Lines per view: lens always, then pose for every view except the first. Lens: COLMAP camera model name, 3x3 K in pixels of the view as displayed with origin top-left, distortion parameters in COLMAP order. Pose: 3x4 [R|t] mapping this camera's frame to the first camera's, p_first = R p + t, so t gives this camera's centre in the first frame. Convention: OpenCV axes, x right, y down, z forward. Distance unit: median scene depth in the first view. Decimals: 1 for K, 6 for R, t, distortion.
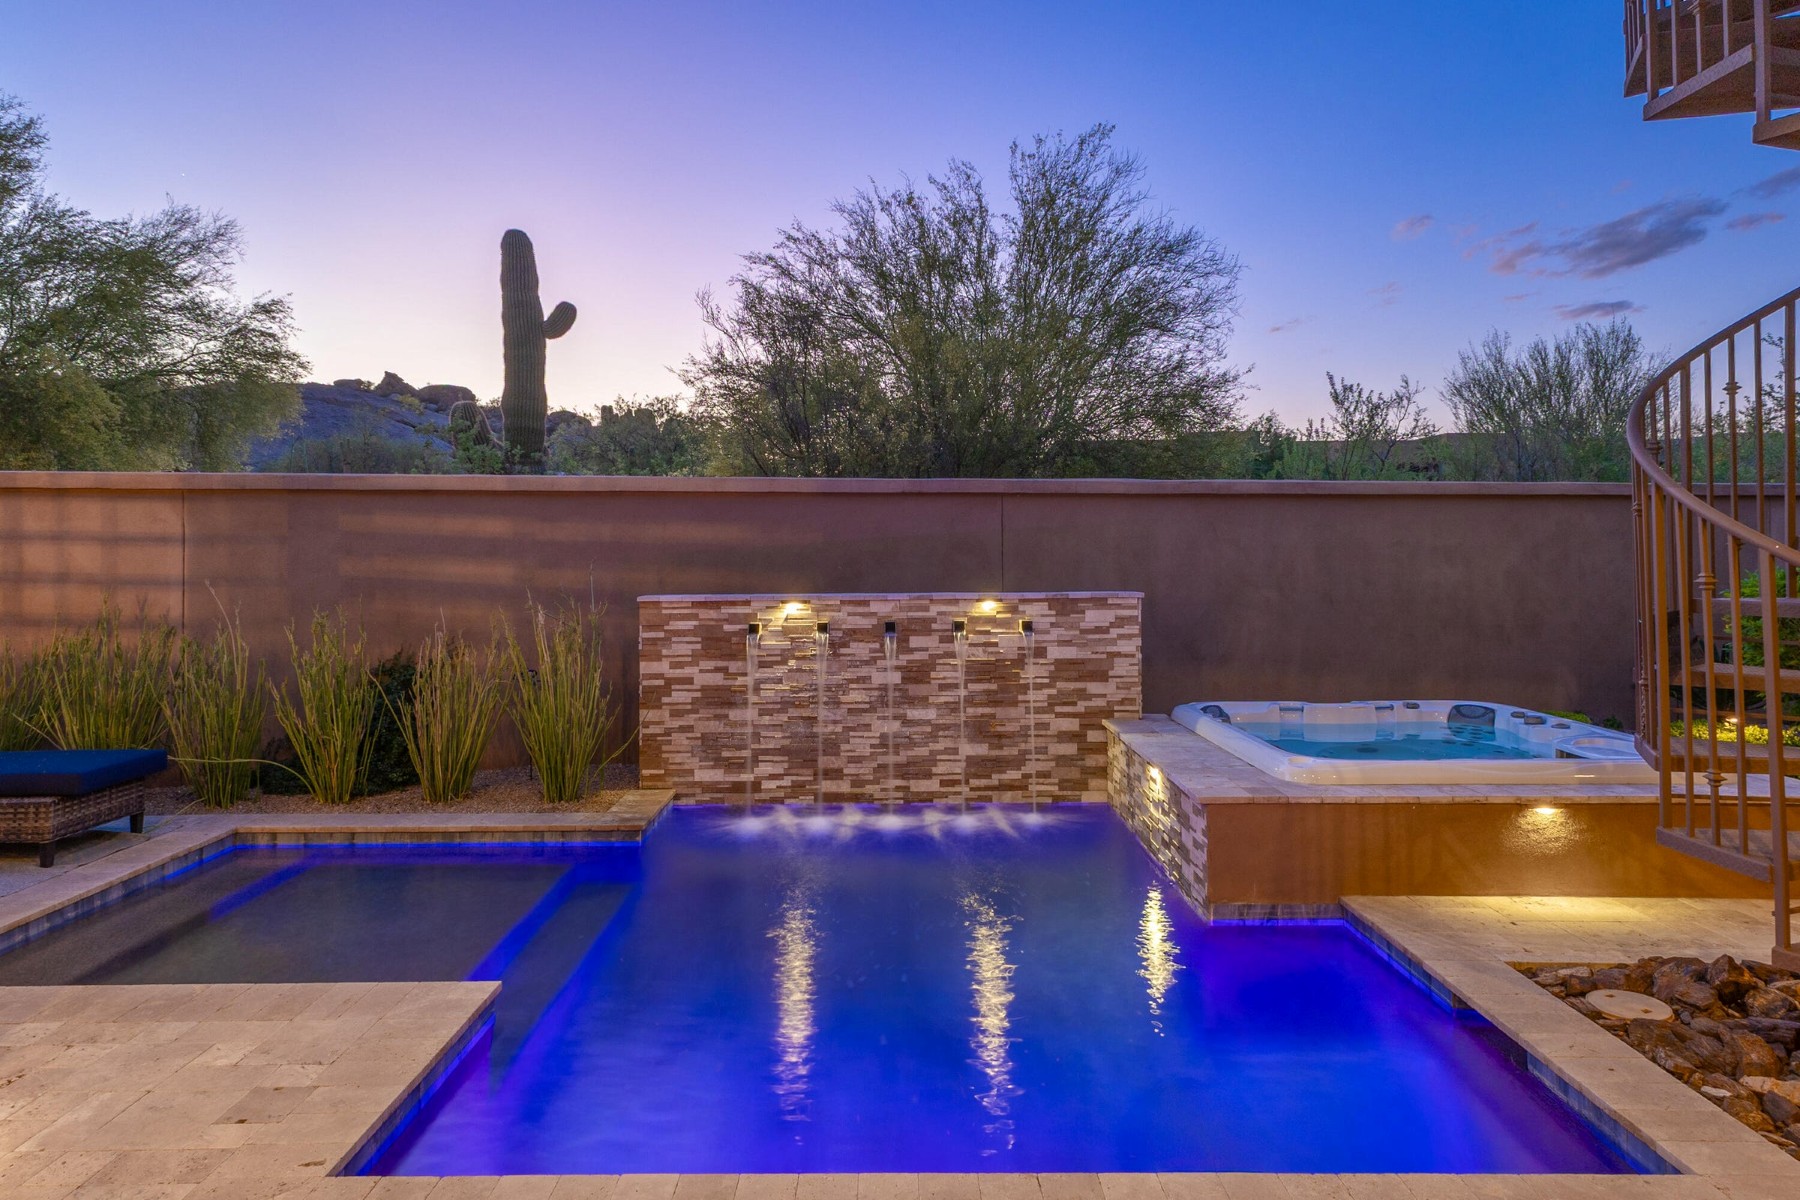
lens RADIAL K [[1042.0, 0, 892.8], [0, 1042.0, 548.2], [0, 0, 1]] dist [-0.002299, -0.000880]
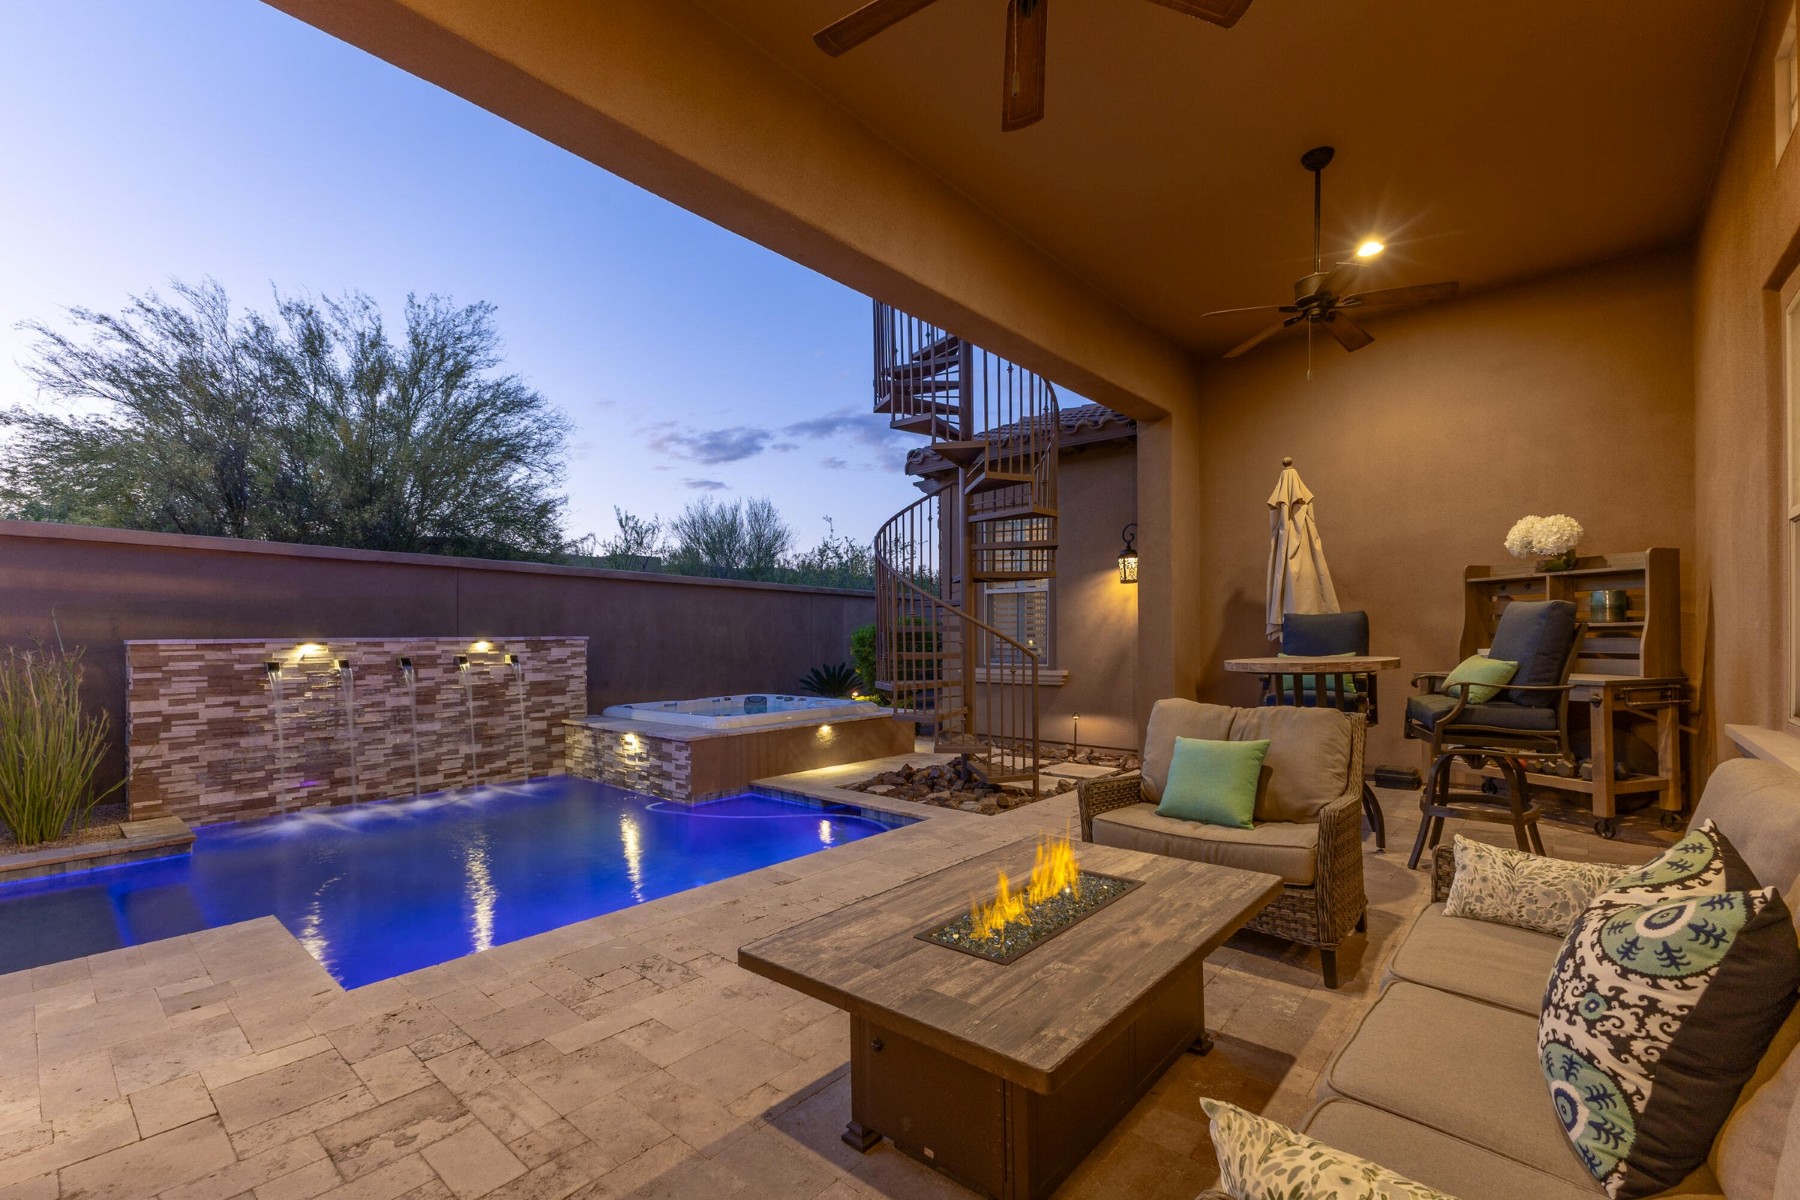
lens RADIAL K [[780.1, 0, 909.9], [0, 780.1, 631.8], [0, 0, 1]] dist [0.015656, -0.000739]
pose [[0.644507, 0.004290, 0.764586, -0.346251], [-0.000343, 0.999986, -0.005321, 0.042056], [-0.764598, 0.003167, 0.644499, -0.125138]]
